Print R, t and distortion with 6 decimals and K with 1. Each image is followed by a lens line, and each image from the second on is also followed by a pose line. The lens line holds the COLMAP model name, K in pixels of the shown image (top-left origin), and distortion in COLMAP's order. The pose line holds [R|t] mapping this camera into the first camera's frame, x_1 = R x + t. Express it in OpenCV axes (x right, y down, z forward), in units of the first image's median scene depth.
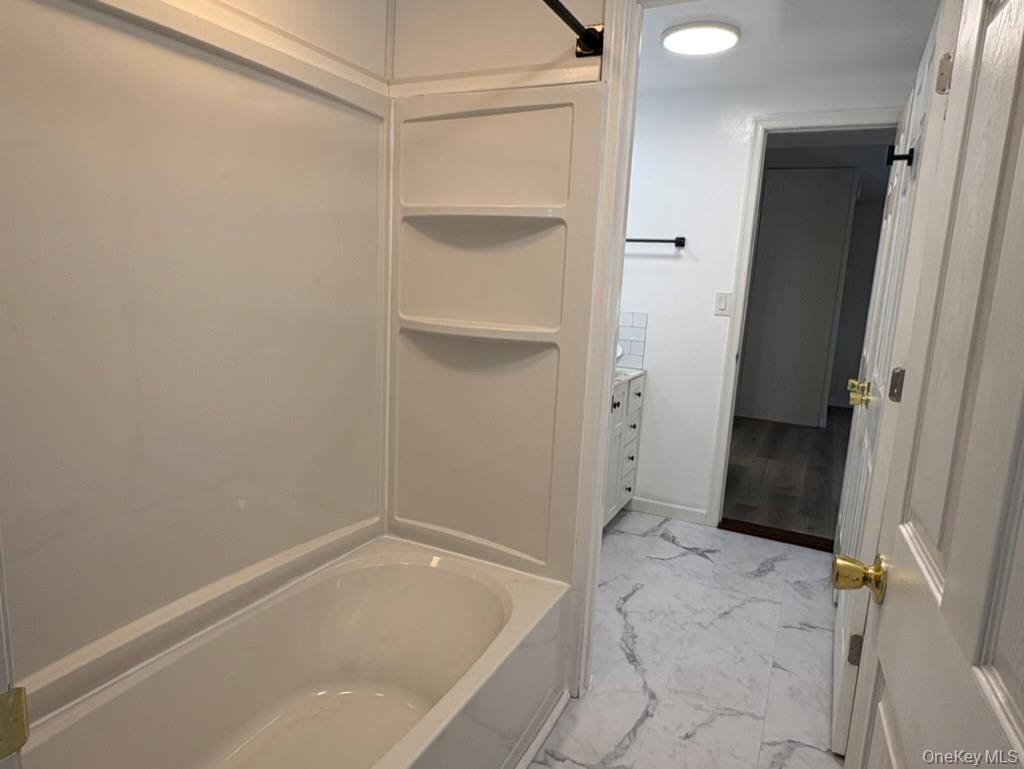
lens RADIAL K [[645.4, 0, 511.6], [0, 645.4, 383.7], [0, 0, 1]] dist [0.000289, 0.009774]
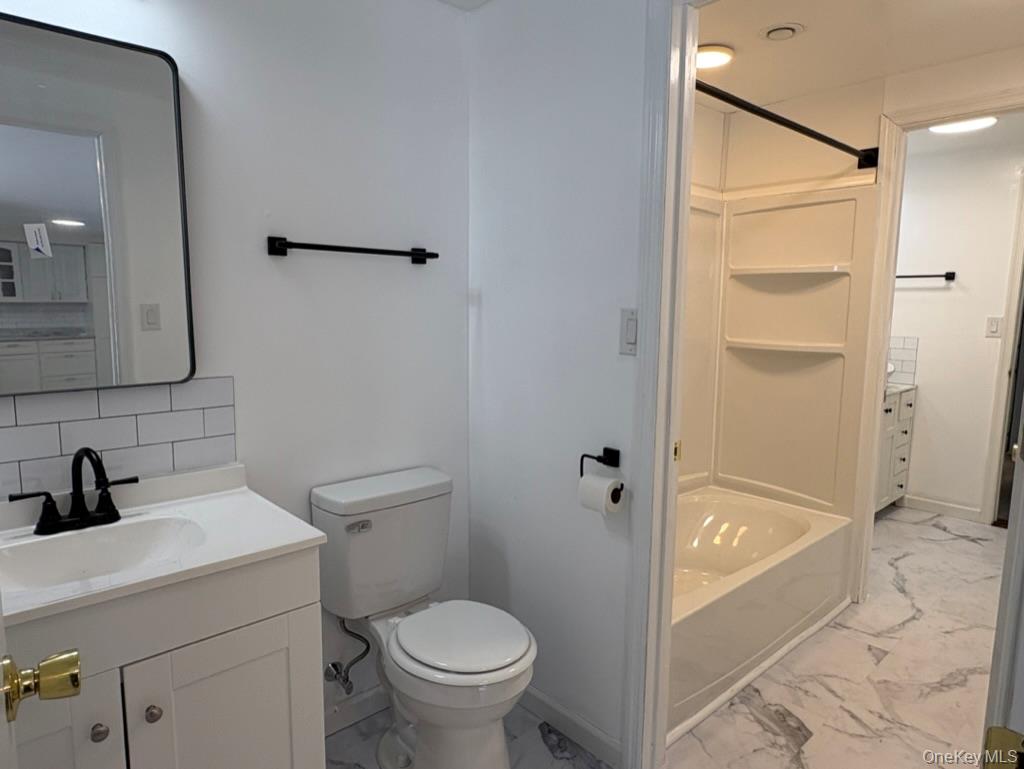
lens RADIAL K [[645.4, 0, 513.6], [0, 645.4, 384.8], [0, 0, 1]] dist [0.000289, 0.009774]
pose [[0.934259, 0.006765, -0.356532, -0.093270], [-0.025767, 0.998487, -0.048573, 0.087740], [0.355664, 0.054566, 0.933020, -0.576284]]
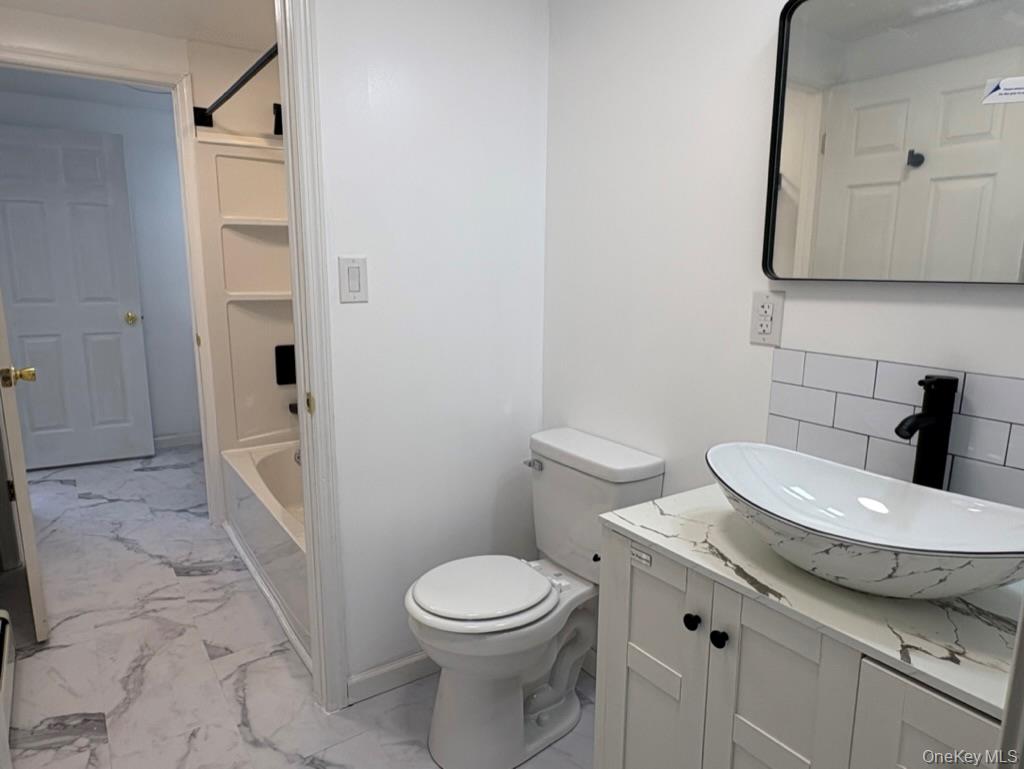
lens RADIAL K [[645.4, 0, 510.7], [0, 645.4, 382.9], [0, 0, 1]] dist [0.000289, 0.009774]
pose [[-0.479055, 0.107516, -0.871175, 0.708136], [-0.187260, 0.957106, 0.221094, -0.217349], [0.857578, 0.269053, -0.438373, 1.442996]]
